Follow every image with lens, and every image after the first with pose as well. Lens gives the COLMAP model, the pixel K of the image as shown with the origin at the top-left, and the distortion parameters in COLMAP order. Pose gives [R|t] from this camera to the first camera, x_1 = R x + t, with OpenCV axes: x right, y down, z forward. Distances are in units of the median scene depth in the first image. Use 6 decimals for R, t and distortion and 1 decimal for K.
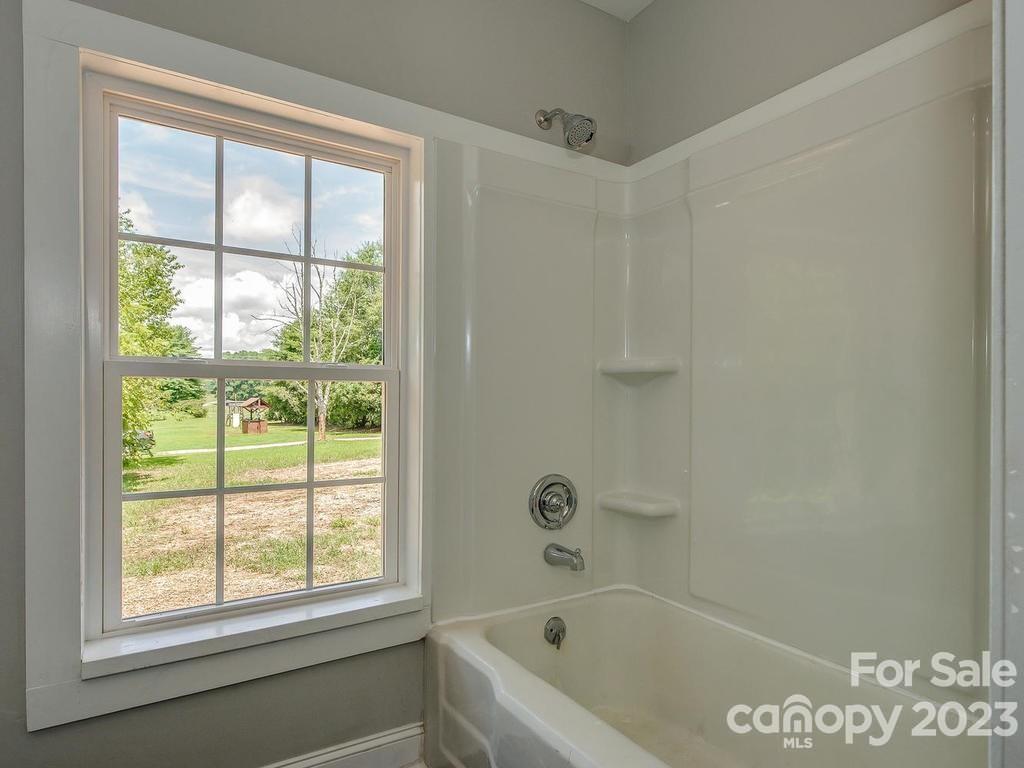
lens RADIAL K [[598.5, 0, 513.0], [0, 598.5, 407.8], [0, 0, 1]] dist [0.002035, -0.000434]
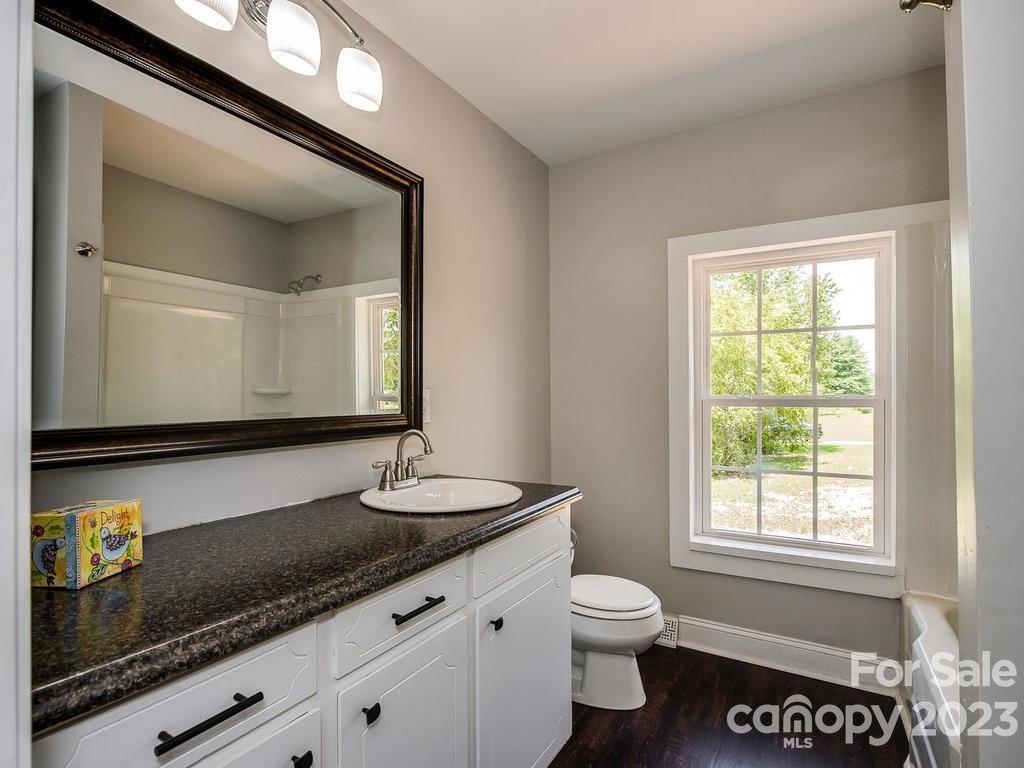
lens RADIAL K [[513.4, 0, 512.3], [0, 513.4, 393.4], [0, 0, 1]] dist [-0.001440, -0.000306]
pose [[0.433821, -0.008858, -0.900955, 0.493959], [-0.003916, 0.999924, -0.011717, -0.058428], [0.900990, 0.008611, 0.433753, -0.274254]]
